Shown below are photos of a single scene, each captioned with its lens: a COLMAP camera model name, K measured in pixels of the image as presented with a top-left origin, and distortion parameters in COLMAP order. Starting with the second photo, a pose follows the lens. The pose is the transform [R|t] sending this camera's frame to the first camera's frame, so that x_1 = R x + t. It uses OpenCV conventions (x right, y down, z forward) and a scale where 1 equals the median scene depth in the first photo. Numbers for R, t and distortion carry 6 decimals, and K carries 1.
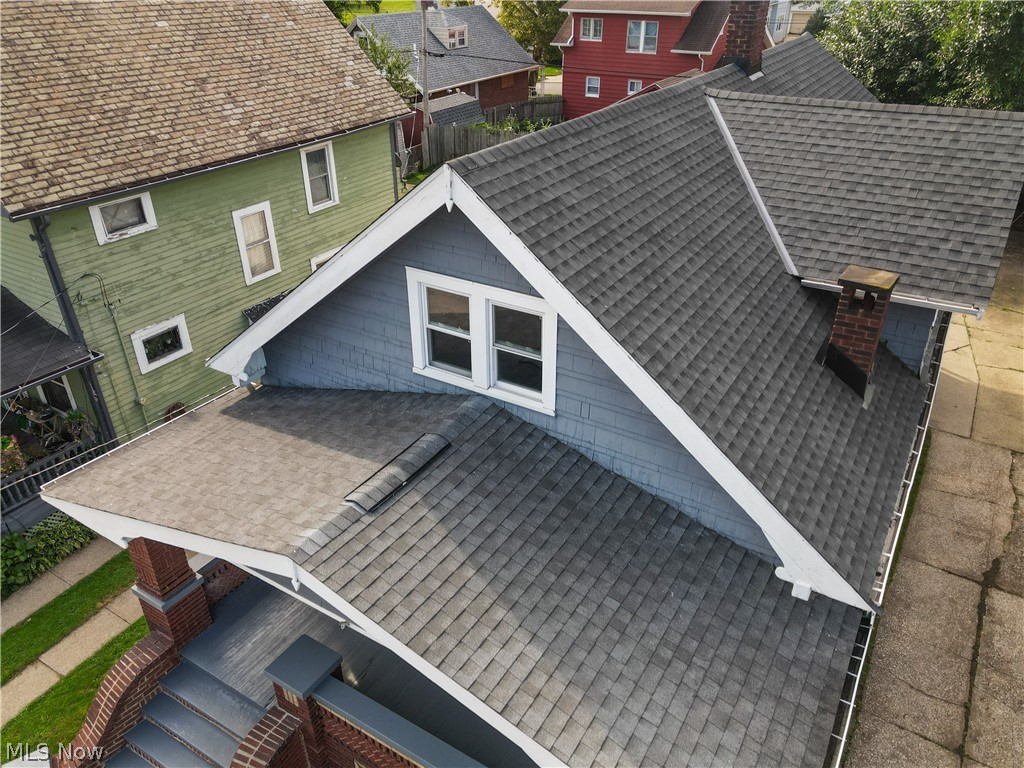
lens RADIAL K [[753.2, 0, 512.0], [0, 753.2, 384.0], [0, 0, 1]] dist [0.011091, 0.006106]
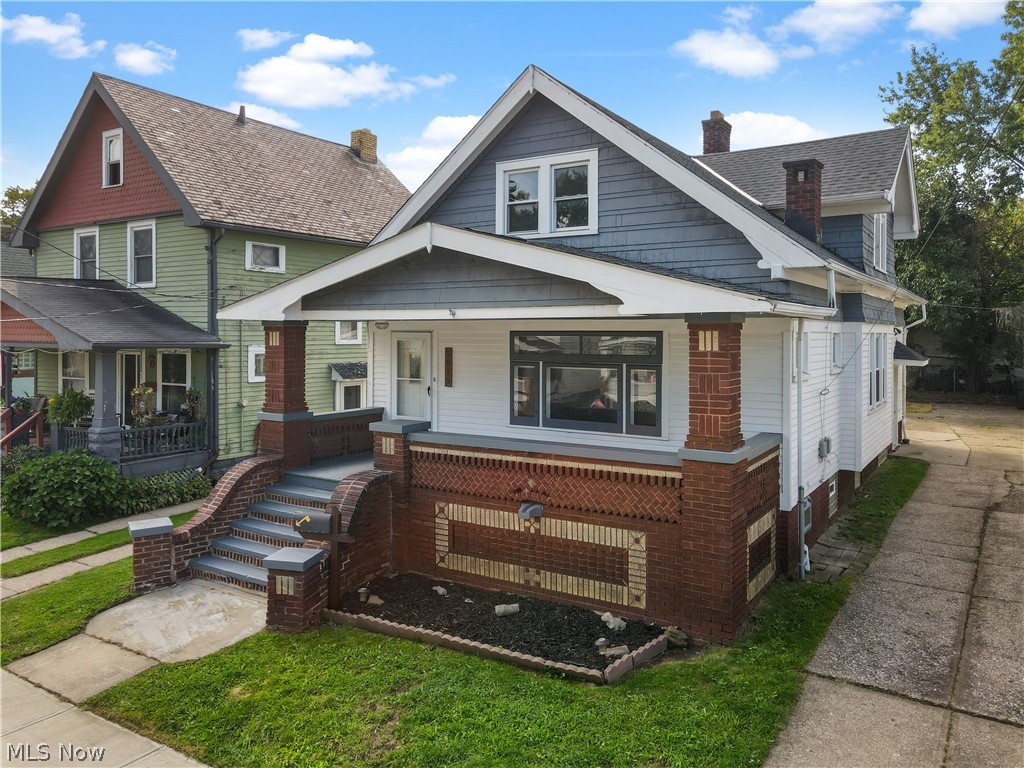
lens RADIAL K [[767.4, 0, 511.5], [0, 767.4, 337.4], [0, 0, 1]] dist [0.009499, 0.006166]
pose [[0.999693, 0.009377, -0.022946, -0.068350], [-0.019473, 0.869890, -0.492862, 0.883202], [0.015339, 0.493157, 0.869805, -0.170263]]
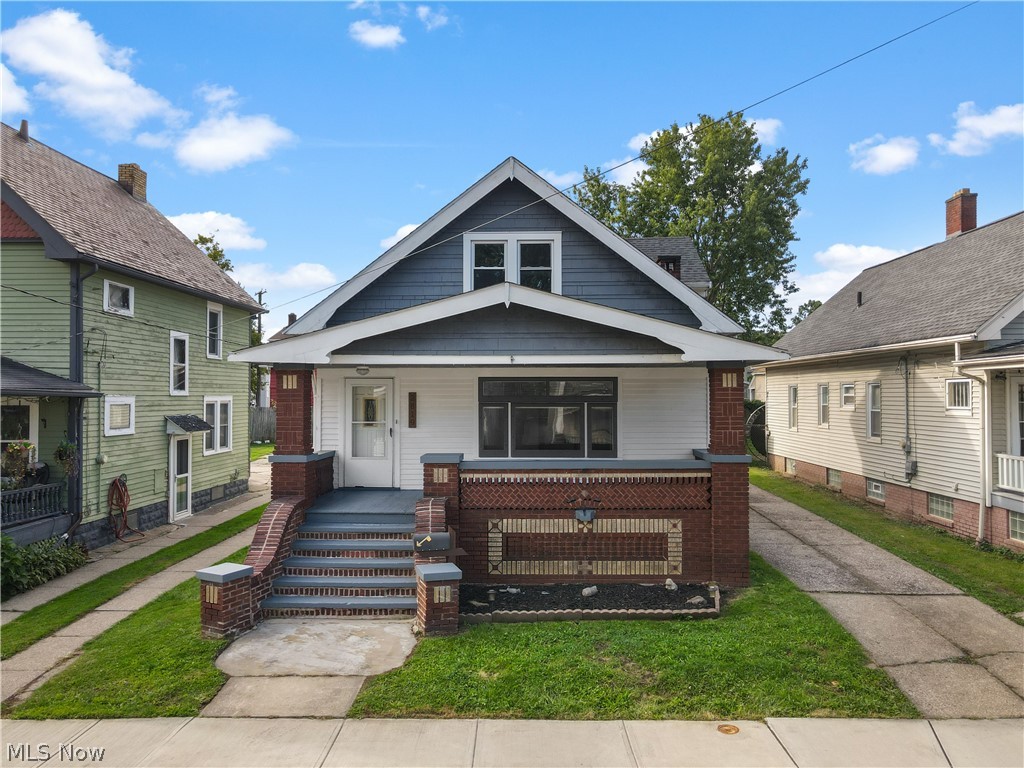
lens RADIAL K [[753.2, 0, 512.0], [0, 753.2, 384.0], [0, 0, 1]] dist [0.011091, 0.006106]
pose [[0.866937, 0.013943, 0.498223, -0.884850], [0.243993, 0.859770, -0.448624, 0.935895], [-0.434612, 0.510492, 0.741964, -0.173365]]
